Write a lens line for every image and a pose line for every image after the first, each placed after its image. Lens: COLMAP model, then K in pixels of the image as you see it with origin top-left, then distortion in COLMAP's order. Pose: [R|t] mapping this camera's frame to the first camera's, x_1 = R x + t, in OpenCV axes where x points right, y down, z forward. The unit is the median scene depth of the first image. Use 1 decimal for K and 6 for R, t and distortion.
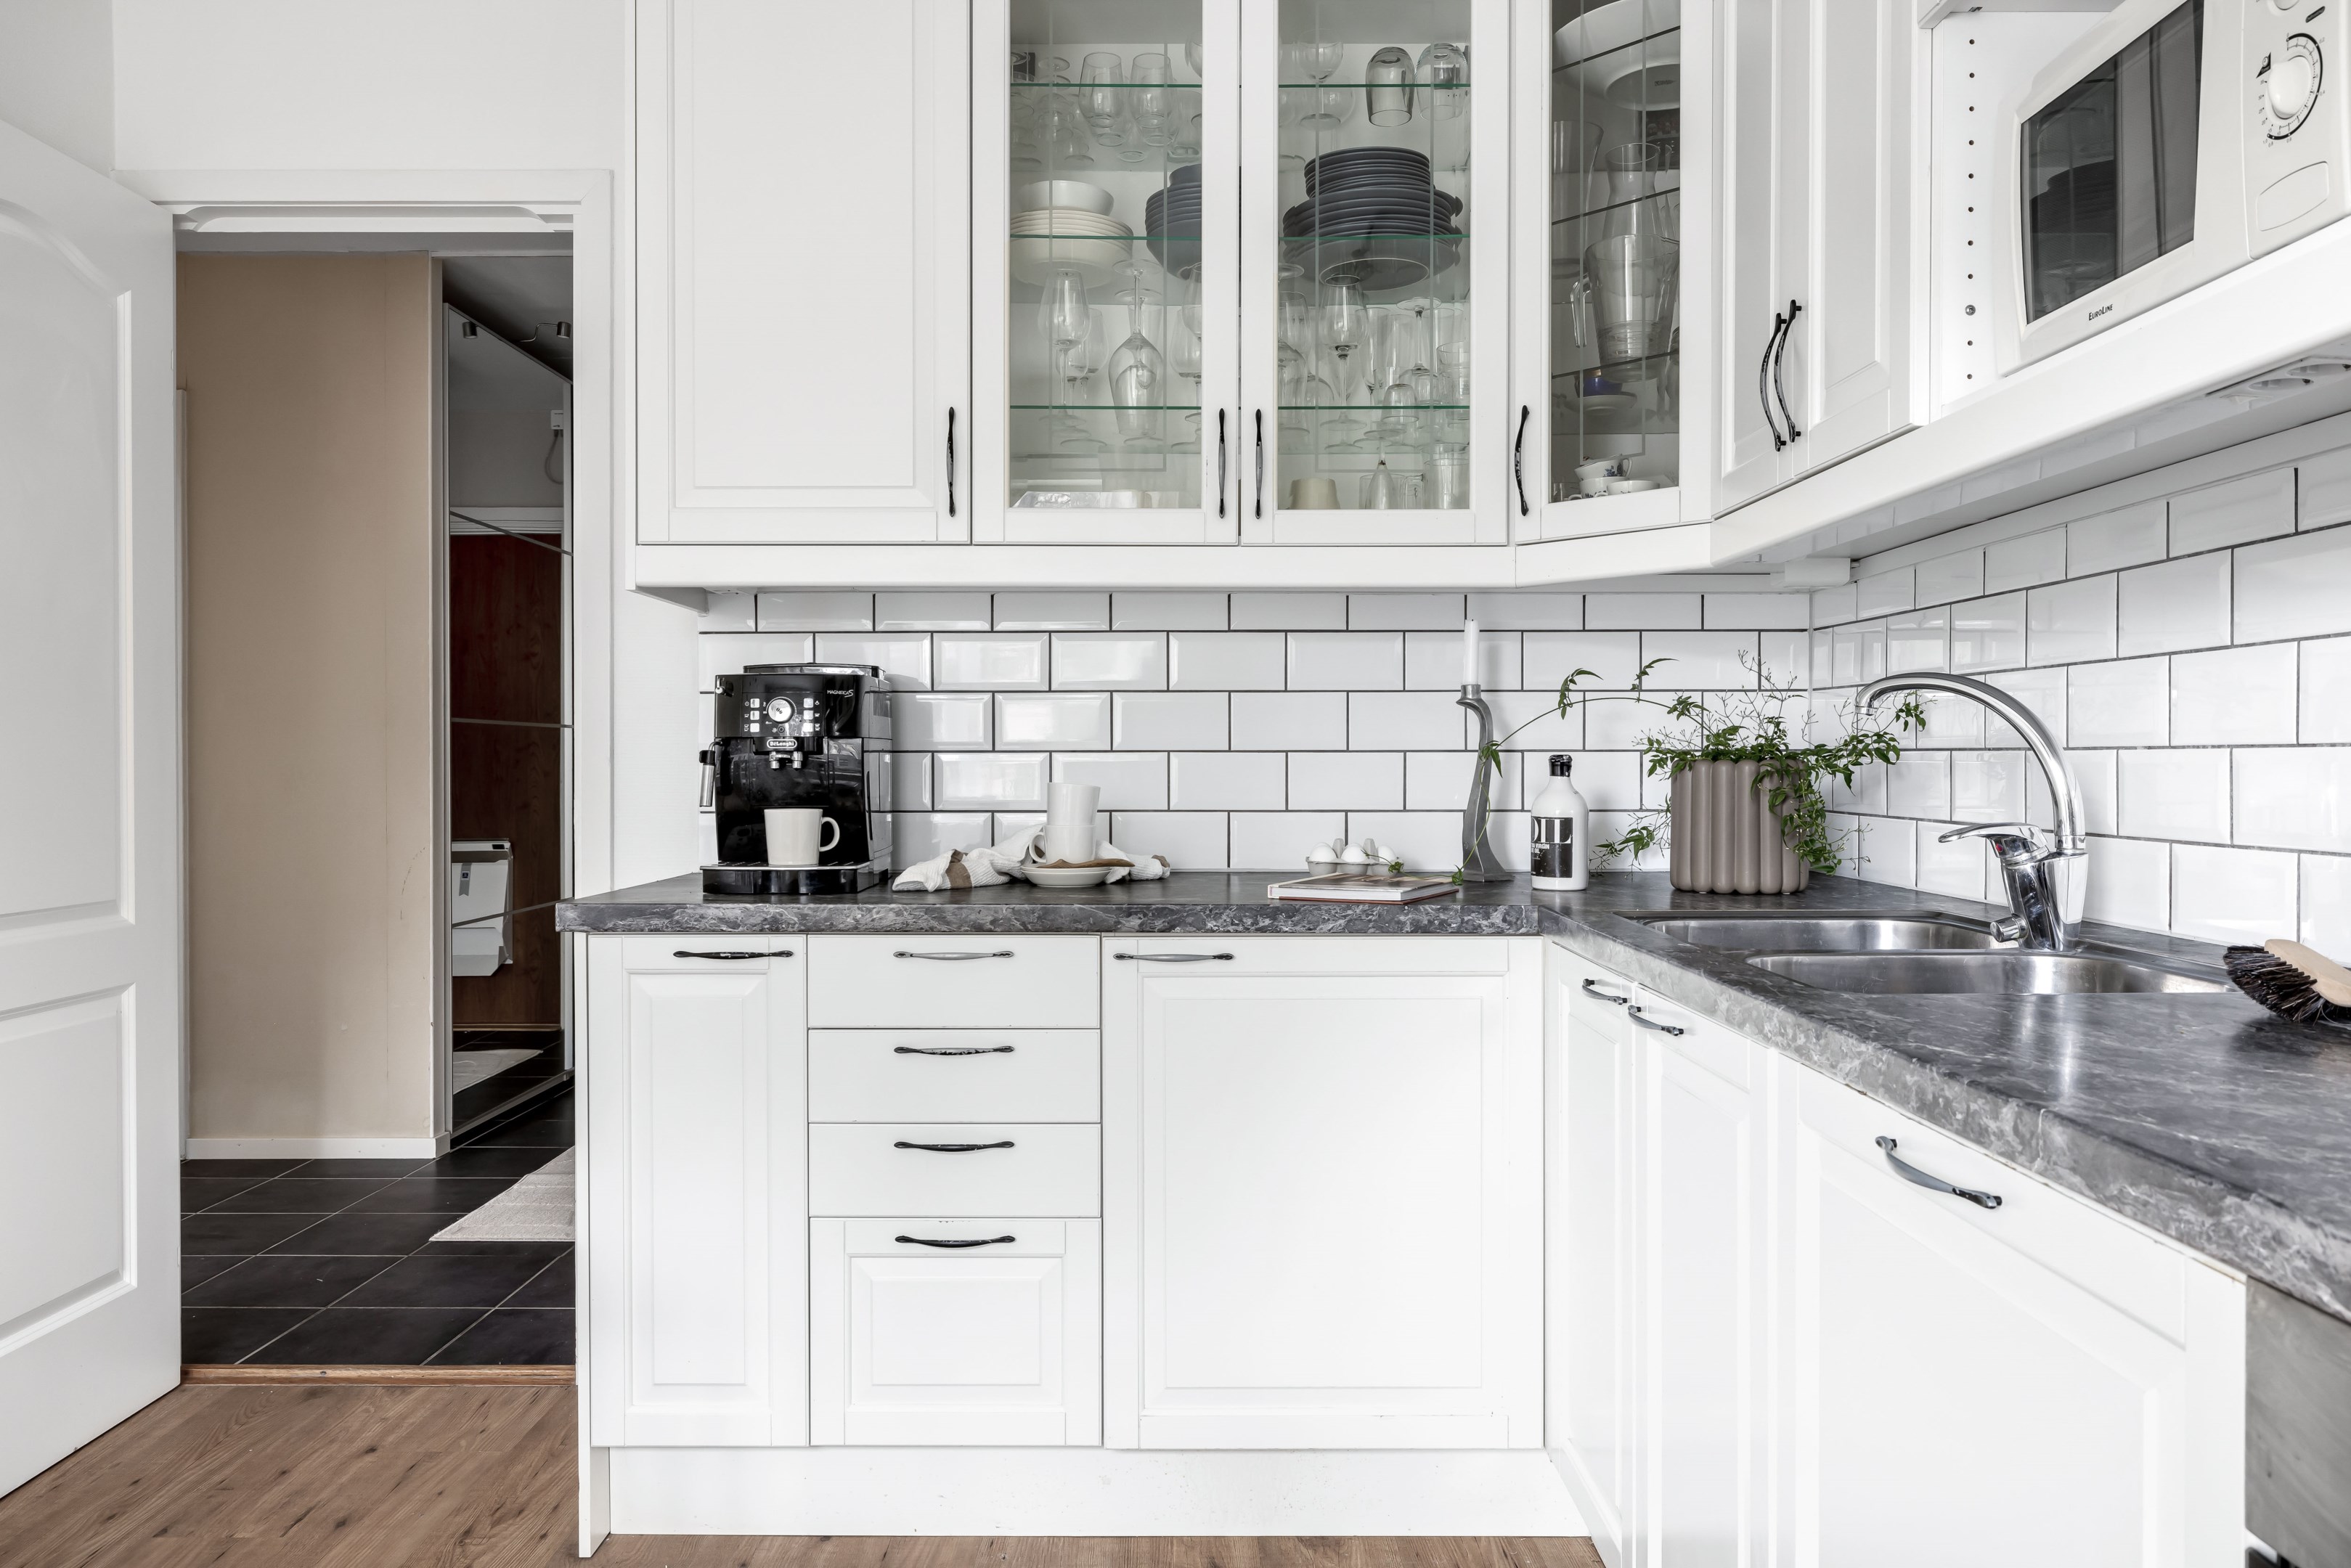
lens RADIAL K [[1613.2, 0, 1175.5], [0, 1613.2, 784.0], [0, 0, 1]] dist [0.001500, -0.002290]
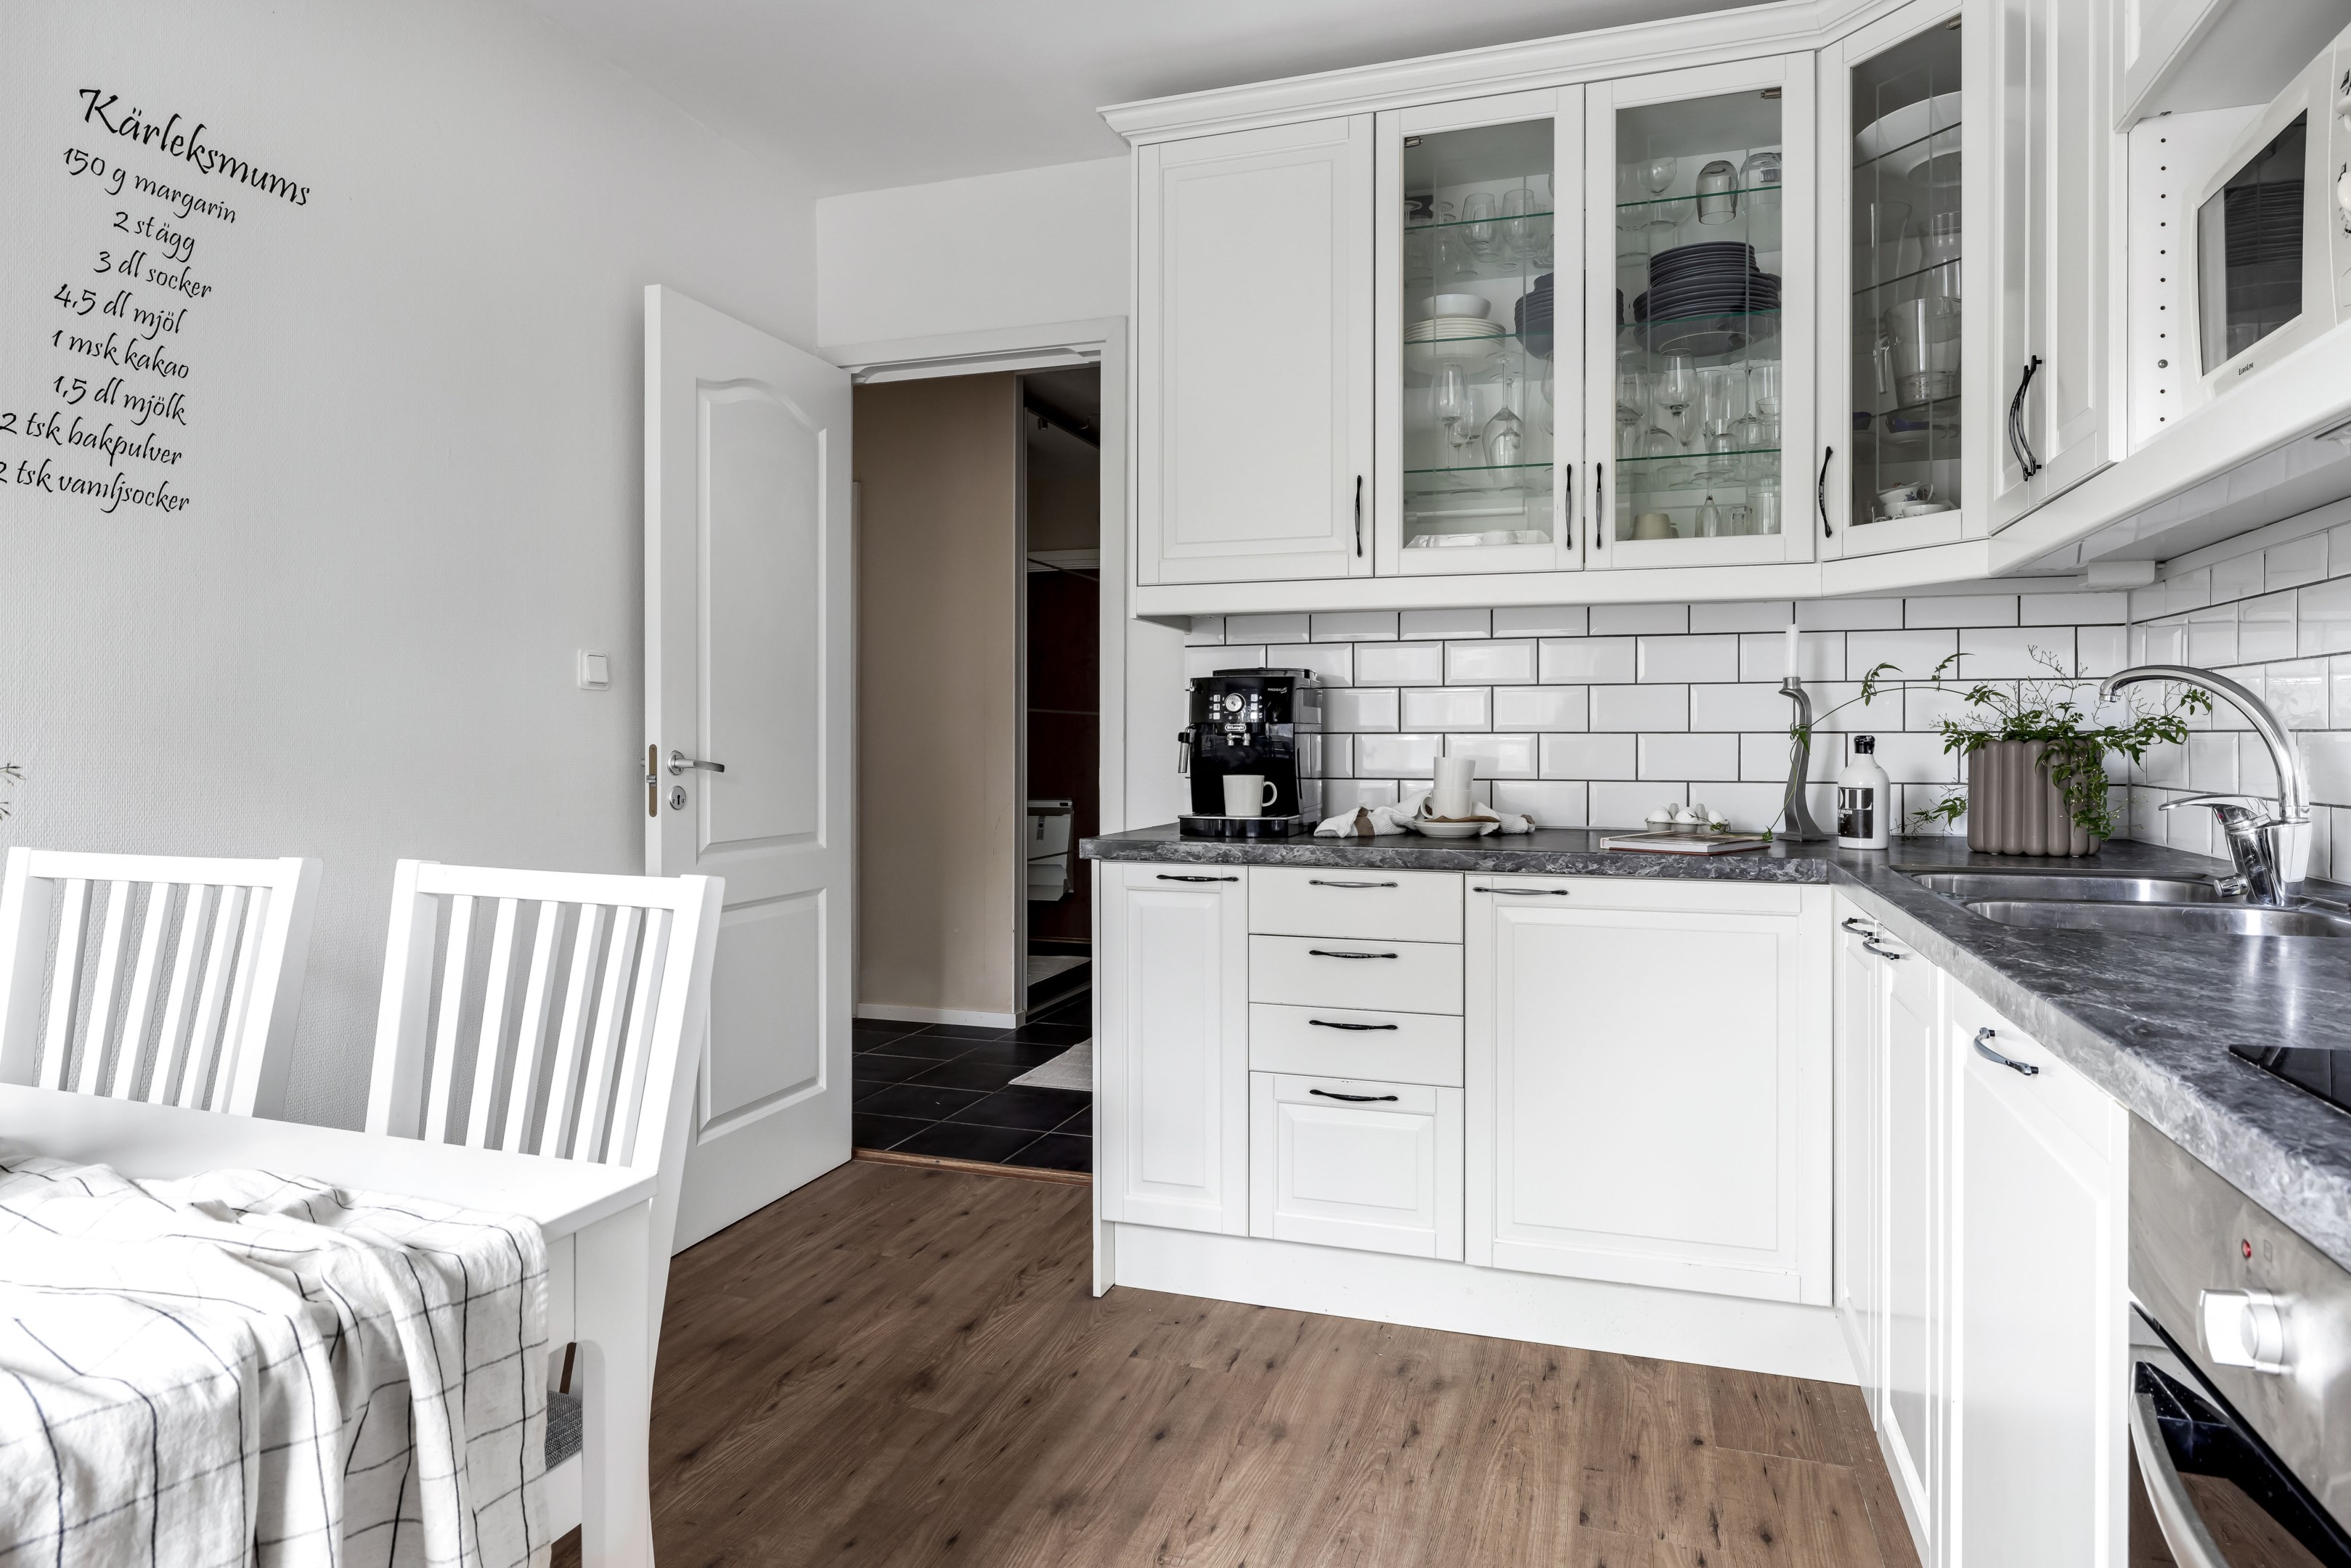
lens RADIAL K [[1367.0, 0, 1186.3], [0, 1367.0, 752.2], [0, 0, 1]] dist [-0.005505, -0.000128]
pose [[0.950488, 0.003438, -0.310742, 0.077312], [-0.005087, 0.999977, -0.004494, 0.001417], [0.310719, 0.005852, 0.950484, -0.118953]]
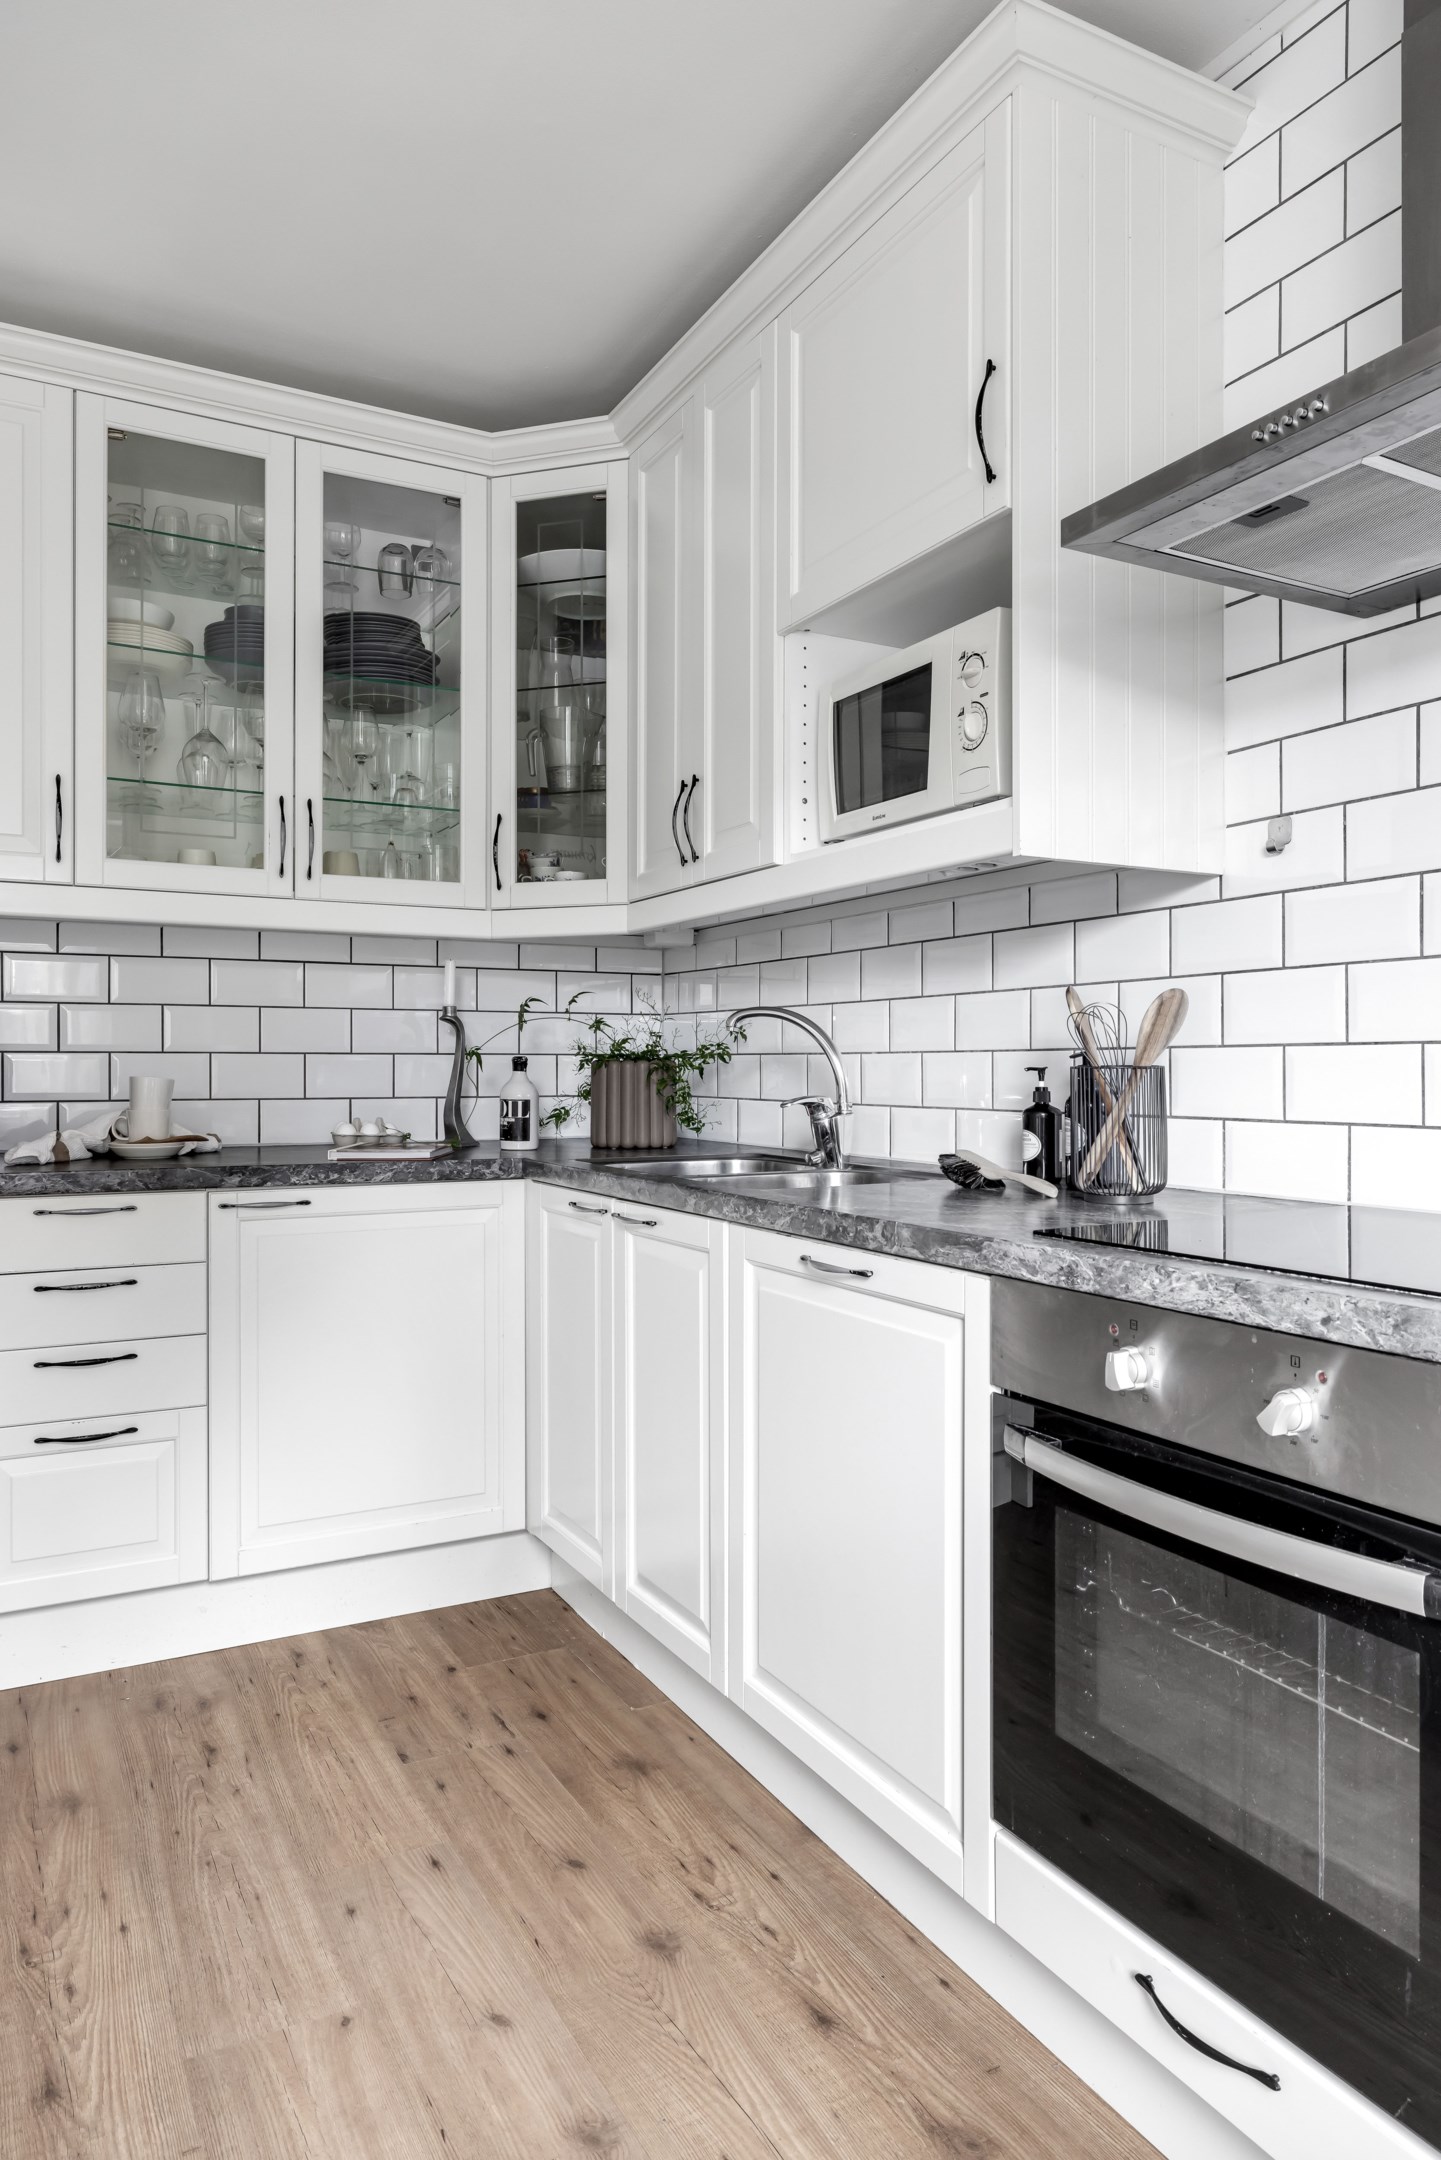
lens RADIAL K [[1376.5, 0, 720.5], [0, 1376.5, 1080.0], [0, 0, 1]] dist [-0.000013, 0.002141]
pose [[0.880789, -0.003007, 0.473499, -0.191402], [0.005488, 0.999977, -0.003859, 0.008959], [-0.473476, 0.005998, 0.880786, -0.174442]]
